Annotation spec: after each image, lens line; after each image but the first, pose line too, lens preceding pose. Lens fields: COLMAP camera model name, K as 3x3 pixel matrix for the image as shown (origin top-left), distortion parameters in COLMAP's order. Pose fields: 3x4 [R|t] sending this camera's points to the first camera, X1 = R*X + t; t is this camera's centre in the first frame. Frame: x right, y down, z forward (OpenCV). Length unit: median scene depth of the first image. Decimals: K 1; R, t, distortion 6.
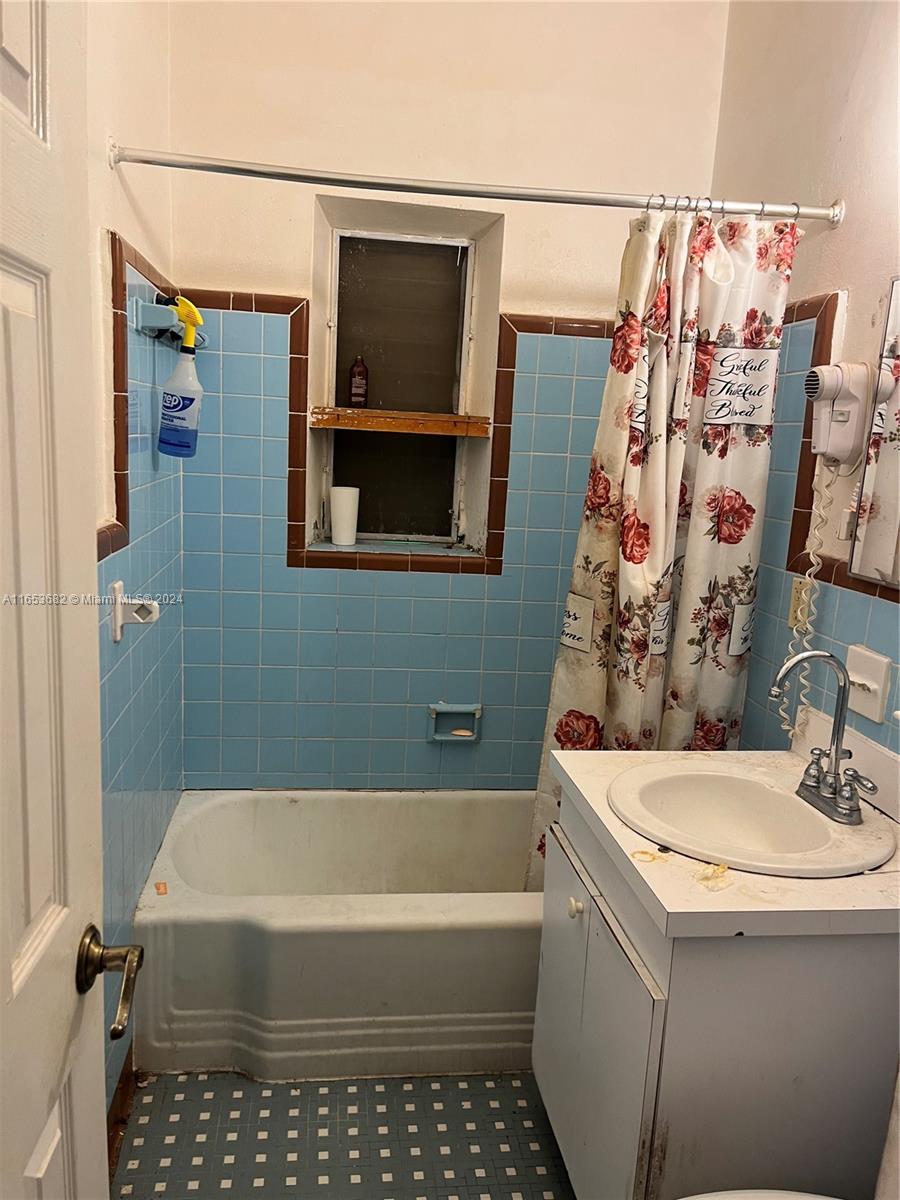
lens RADIAL K [[899.7, 0, 460.6], [0, 899.7, 610.6], [0, 0, 1]] dist [0.066114, -0.077523]
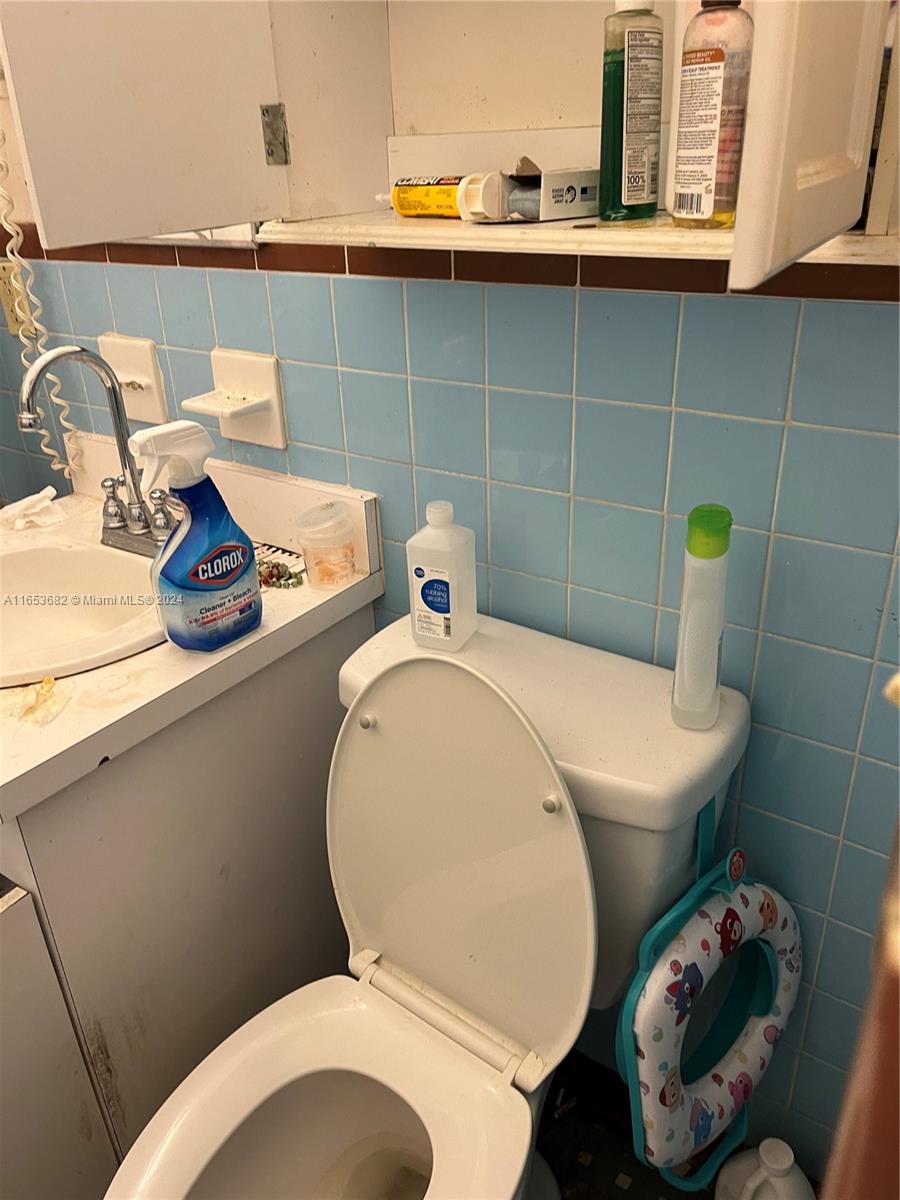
lens RADIAL K [[899.7, 0, 440.1], [0, 899.7, 599.2], [0, 0, 1]] dist [0.066114, -0.077523]
pose [[0.690447, -0.393347, 0.607093, 0.072399], [0.209782, 0.912053, 0.352351, 0.029653], [-0.692297, -0.115922, 0.712241, 0.220516]]
